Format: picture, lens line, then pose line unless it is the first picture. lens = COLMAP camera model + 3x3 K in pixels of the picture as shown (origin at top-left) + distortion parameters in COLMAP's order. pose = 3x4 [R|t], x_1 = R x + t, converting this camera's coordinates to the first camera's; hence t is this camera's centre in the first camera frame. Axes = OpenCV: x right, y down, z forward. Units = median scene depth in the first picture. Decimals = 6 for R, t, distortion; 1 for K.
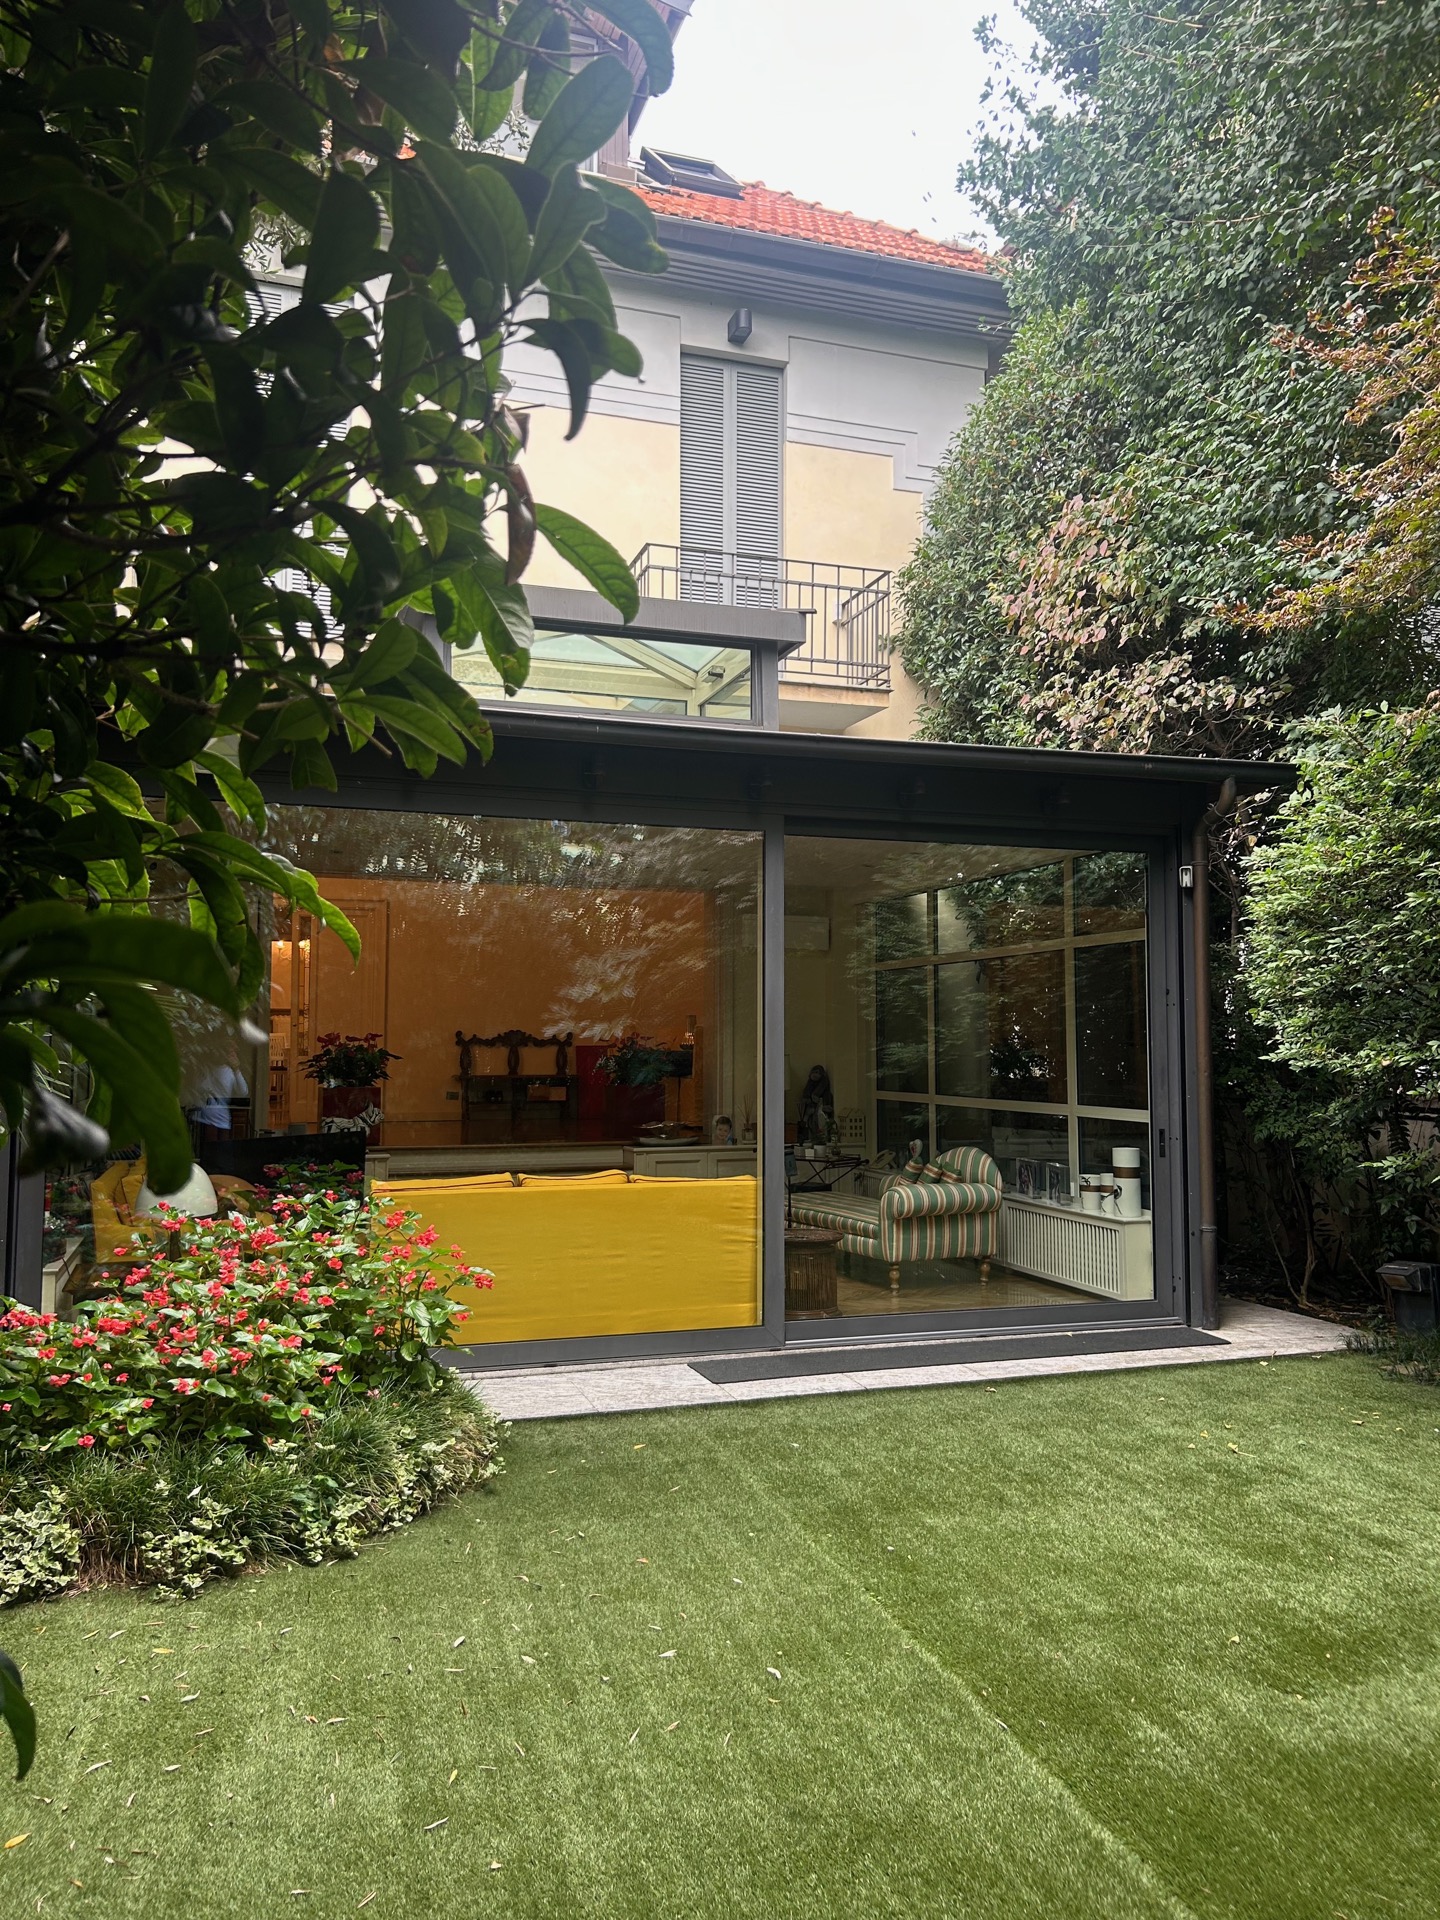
lens RADIAL K [[1449.1, 0, 716.9], [0, 1449.1, 880.6], [0, 0, 1]] dist [0.046227, -0.054386]
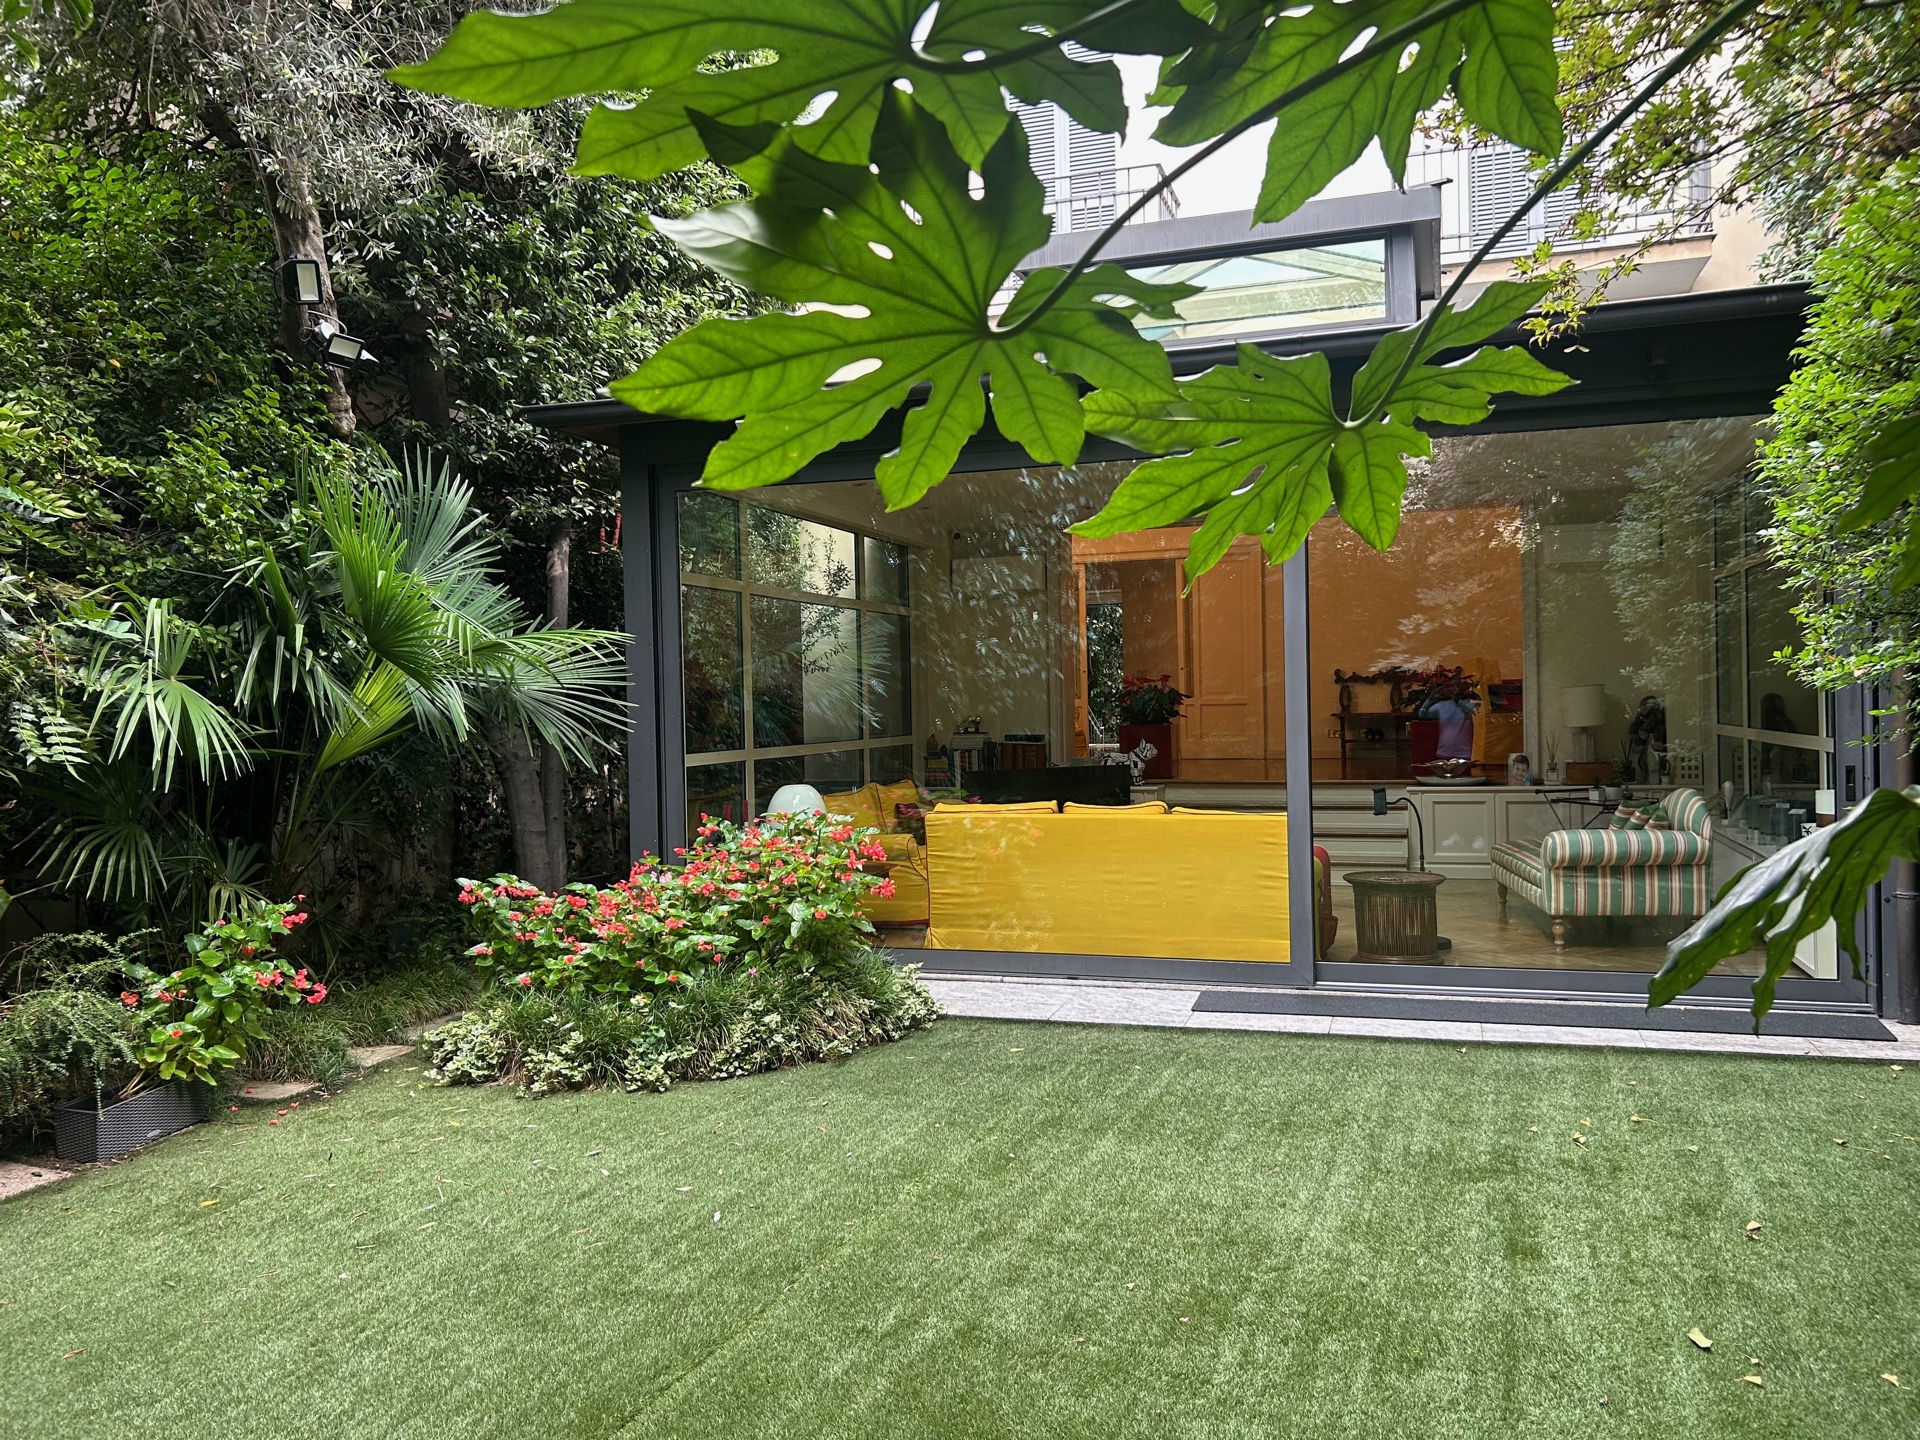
lens RADIAL K [[1449.1, 0, 972.0], [0, 1449.1, 715.8], [0, 0, 1]] dist [0.046227, -0.054386]
pose [[0.808800, -0.011981, -0.587962, 0.425110], [0.087974, 0.991007, 0.100823, 0.028145], [0.581467, -0.133271, 0.802580, 0.125711]]
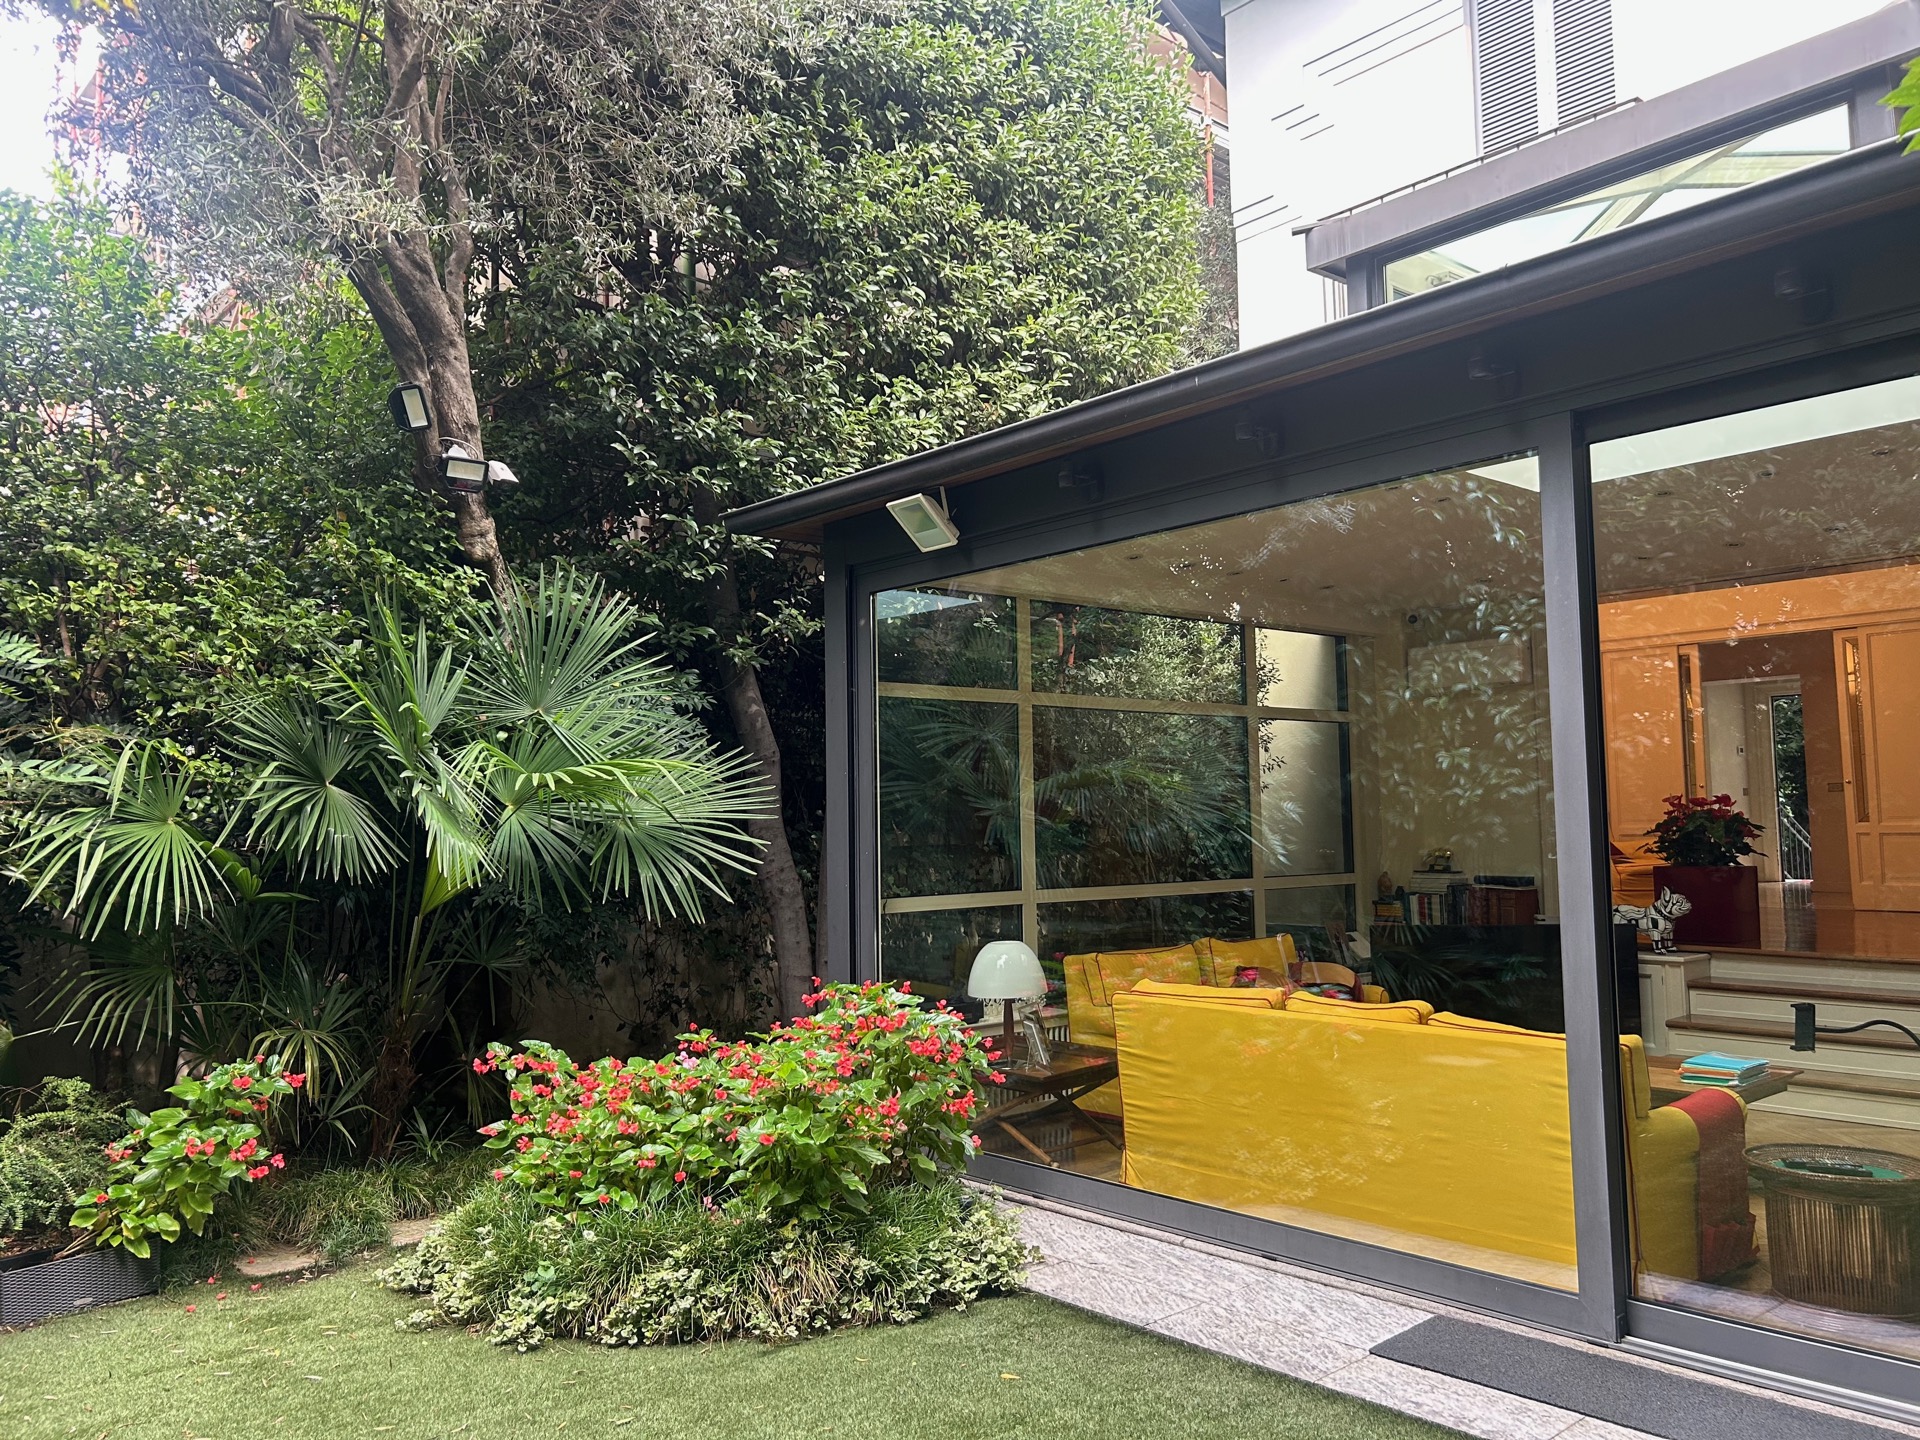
lens RADIAL K [[1449.1, 0, 933.6], [0, 1449.1, 717.2], [0, 0, 1]] dist [0.046227, -0.054386]
pose [[0.384005, -0.075619, -0.920229, 0.478759], [0.120266, 0.992246, -0.031351, 0.066141], [0.915465, -0.098634, 0.390122, 0.557457]]
